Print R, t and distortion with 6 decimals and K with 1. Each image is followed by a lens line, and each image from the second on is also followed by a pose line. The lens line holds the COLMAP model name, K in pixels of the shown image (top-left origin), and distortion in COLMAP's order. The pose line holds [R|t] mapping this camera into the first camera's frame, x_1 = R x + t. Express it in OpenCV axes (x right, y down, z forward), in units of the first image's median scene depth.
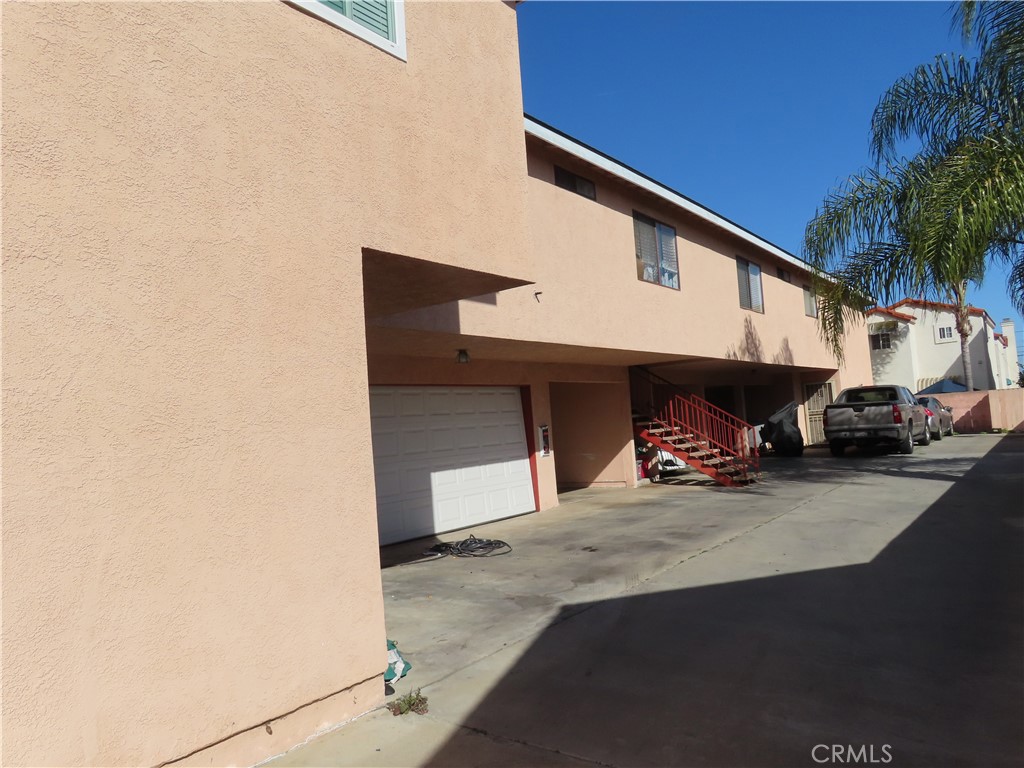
lens RADIAL K [[741.3, 0, 512.0], [0, 741.3, 384.0], [0, 0, 1]] dist [-0.007321, 0.002328]
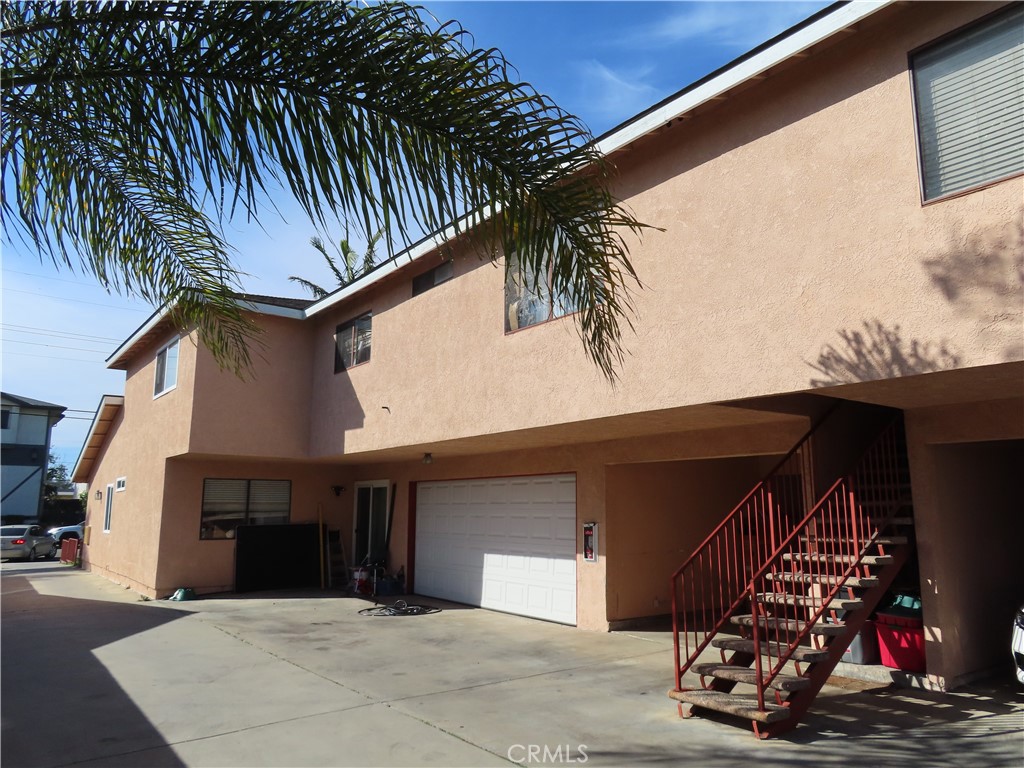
lens RADIAL K [[688.3, 0, 512.0], [0, 688.3, 384.0], [0, 0, 1]] dist [-0.011578, -0.004532]
pose [[-0.275377, -0.103282, -0.955772, 0.758082], [0.073402, 0.989051, -0.128027, -0.002151], [0.958530, -0.105411, -0.264781, 1.088733]]
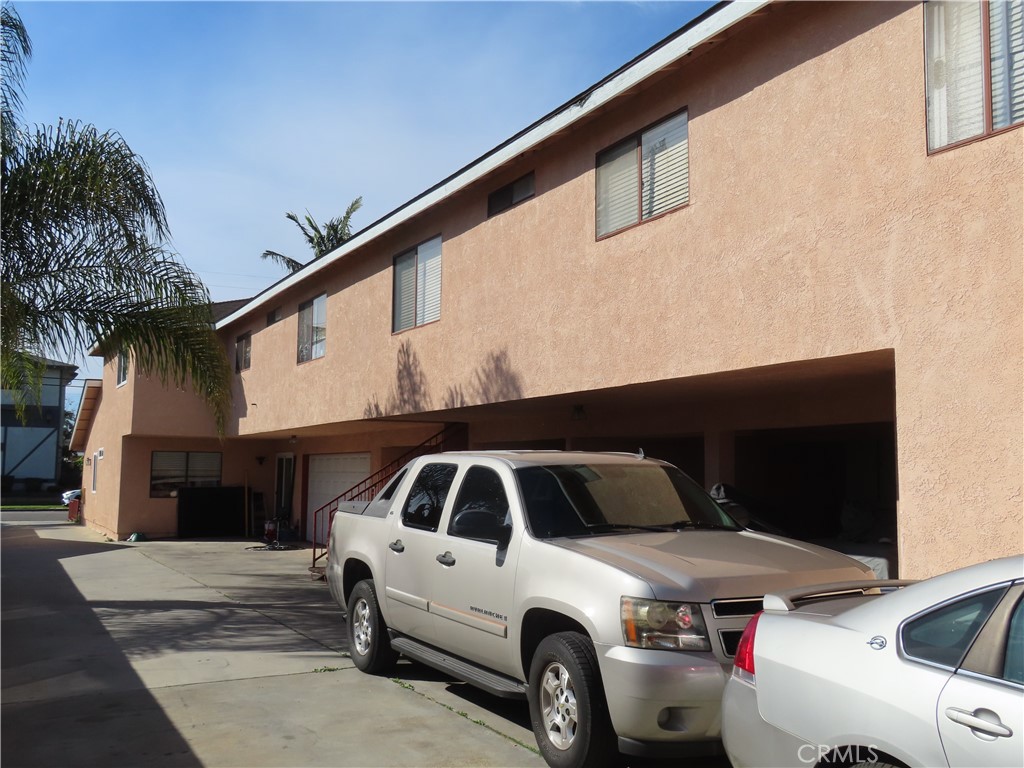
lens RADIAL K [[867.5, 0, 520.5], [0, 867.5, 382.5], [0, 0, 1]] dist [-0.016768, -0.000269]
pose [[-0.384606, -0.033565, -0.922470, 1.172962], [0.068805, 0.995516, -0.064910, -0.001893], [0.920513, -0.088435, -0.380572, 1.678911]]
